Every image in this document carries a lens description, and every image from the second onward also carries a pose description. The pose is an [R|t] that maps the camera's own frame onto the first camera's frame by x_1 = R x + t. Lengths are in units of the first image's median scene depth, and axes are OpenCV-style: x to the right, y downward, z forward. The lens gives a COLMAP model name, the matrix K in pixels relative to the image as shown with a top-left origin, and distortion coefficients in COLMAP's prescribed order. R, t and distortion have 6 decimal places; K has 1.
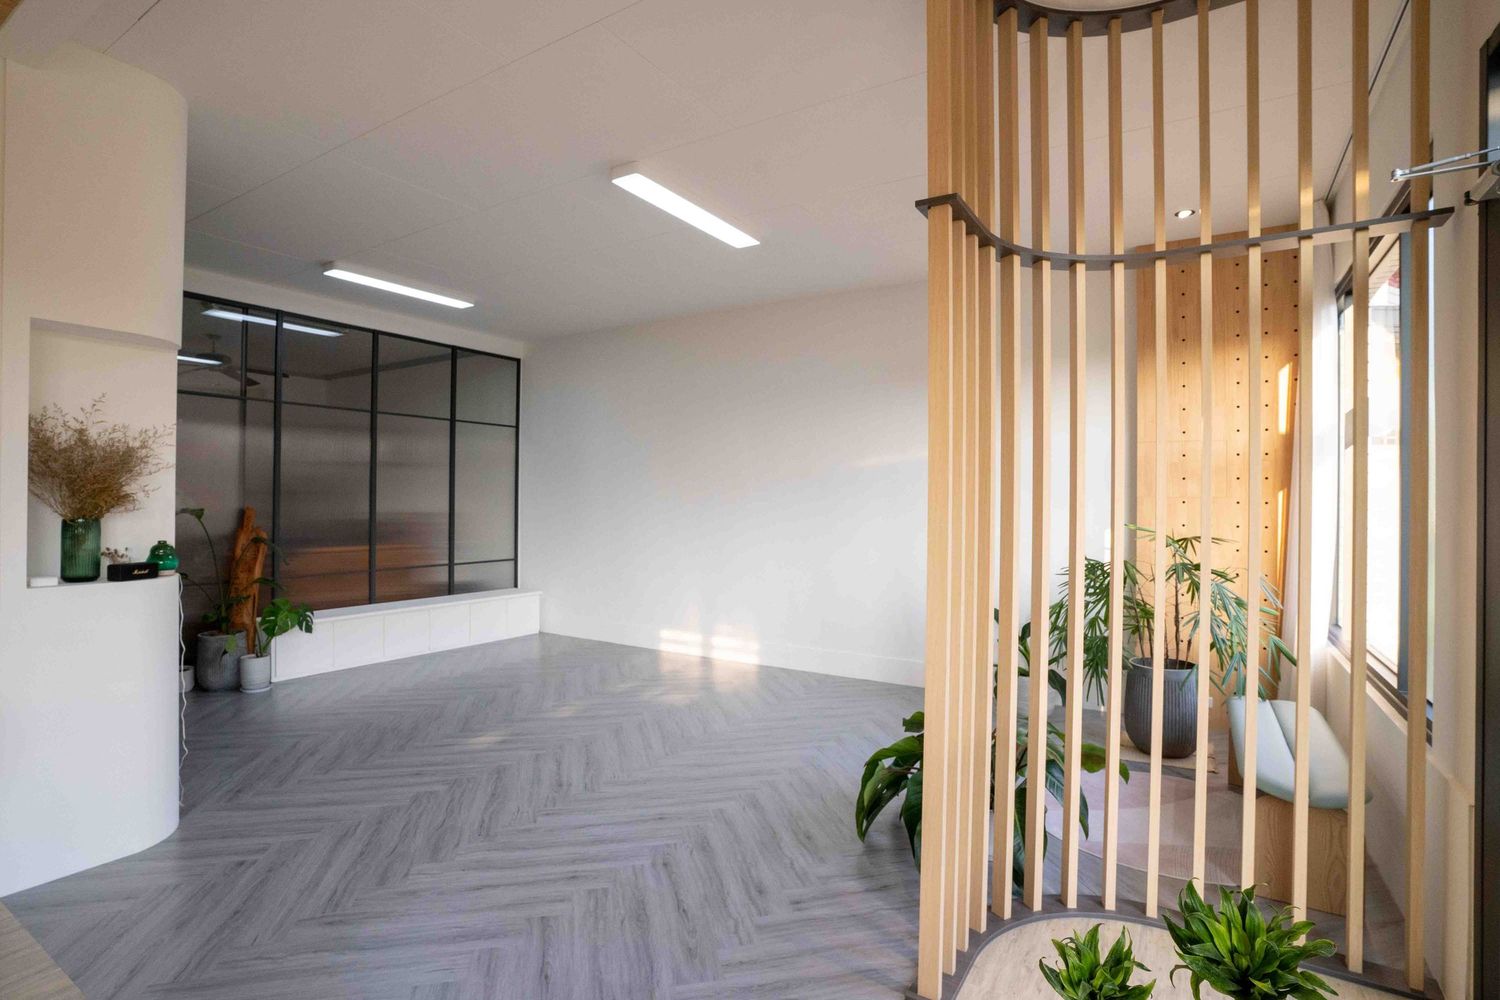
lens RADIAL K [[737.0, 0, 739.4], [0, 737.0, 500.2], [0, 0, 1]] dist [-0.005472, 0.002730]
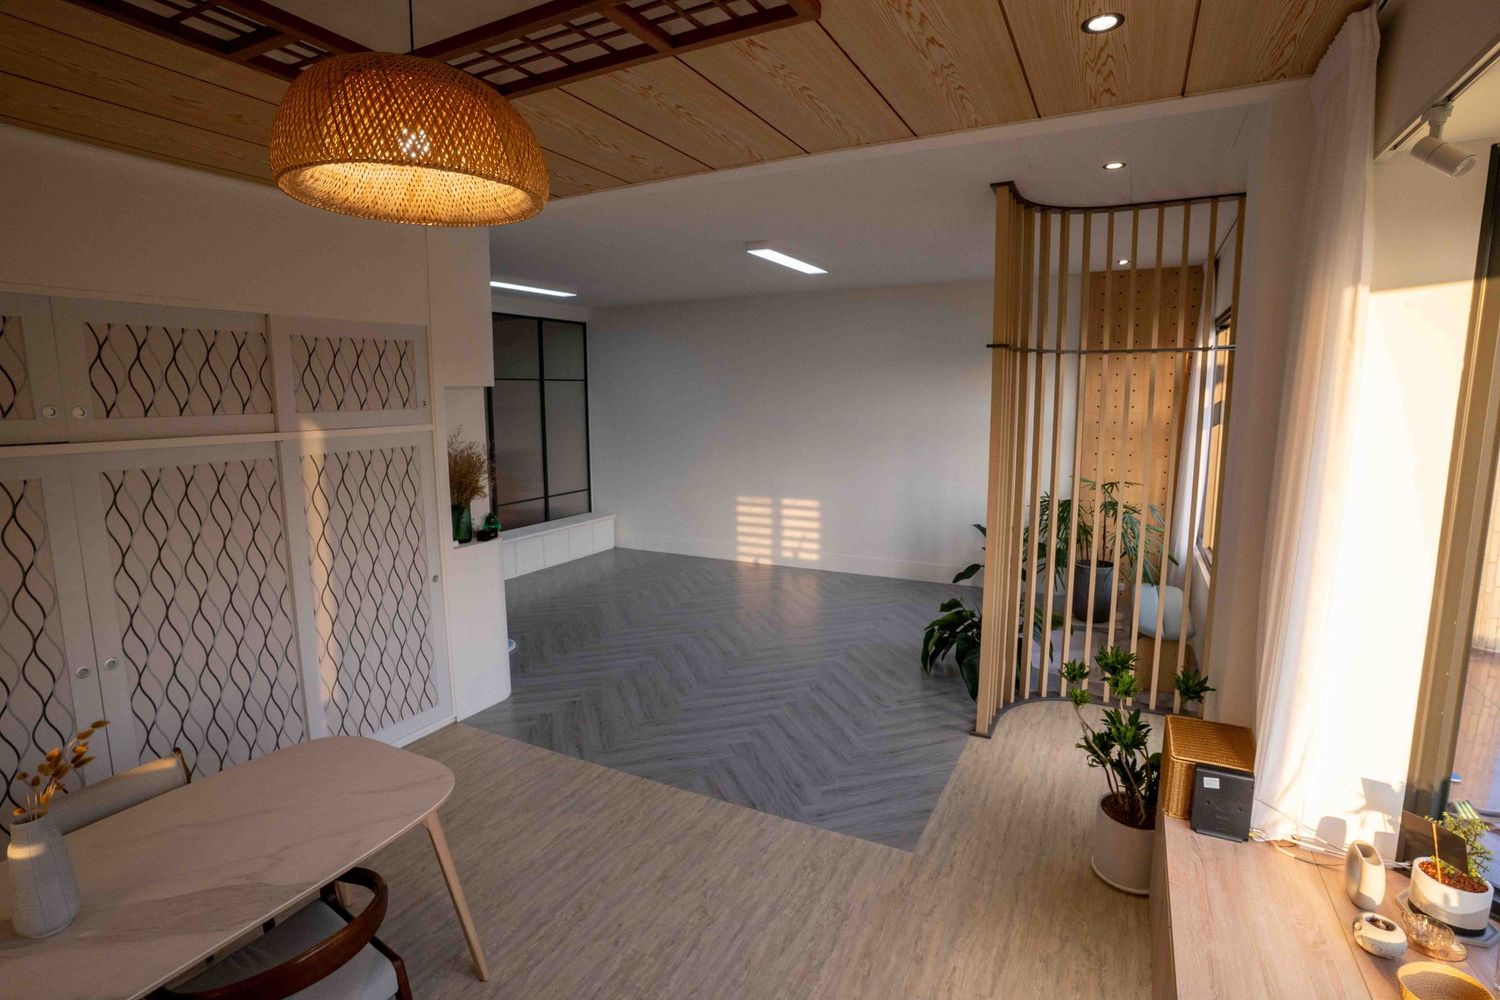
lens RADIAL K [[737.0, 0, 748.2], [0, 737.0, 500.5], [0, 0, 1]] dist [-0.005472, 0.002730]
pose [[0.996186, -0.030726, 0.081663, -0.320087], [0.018640, 0.989279, 0.144841, -0.167599], [-0.085238, -0.142767, 0.986079, -0.524959]]
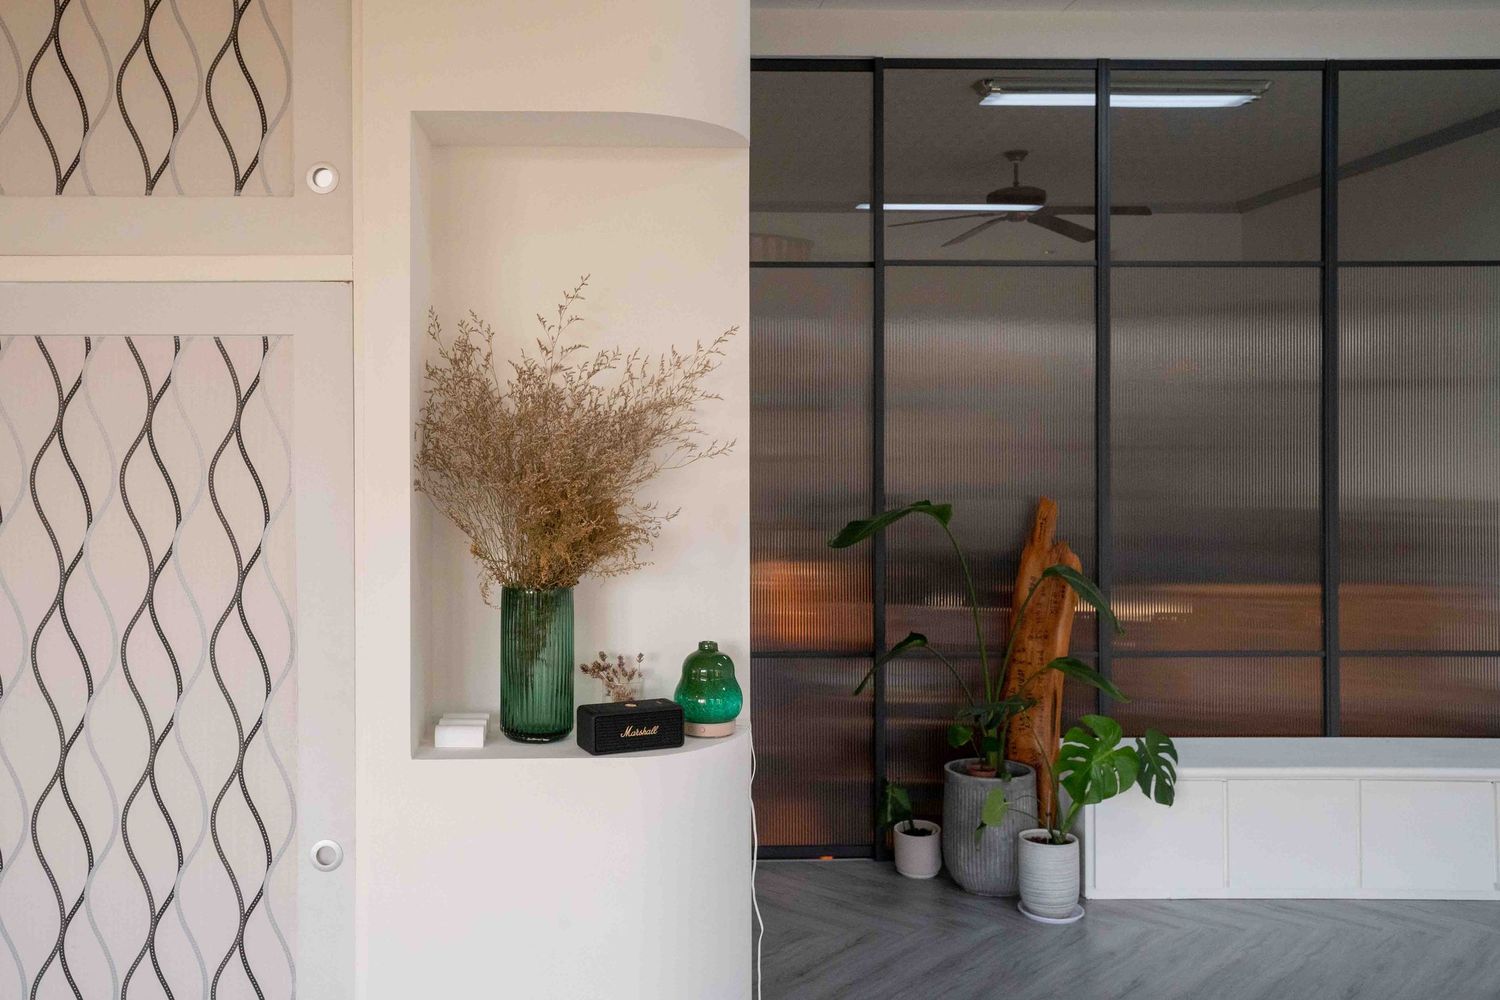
lens RADIAL K [[1190.2, 0, 653.6], [0, 1190.2, 437.8], [0, 0, 1]] dist [-0.005016, 0.025623]
pose [[0.535125, -0.005731, -0.844753, -0.242208], [0.014791, 0.999887, 0.002586, -0.047474], [0.844643, -0.013879, 0.535150, 0.568896]]
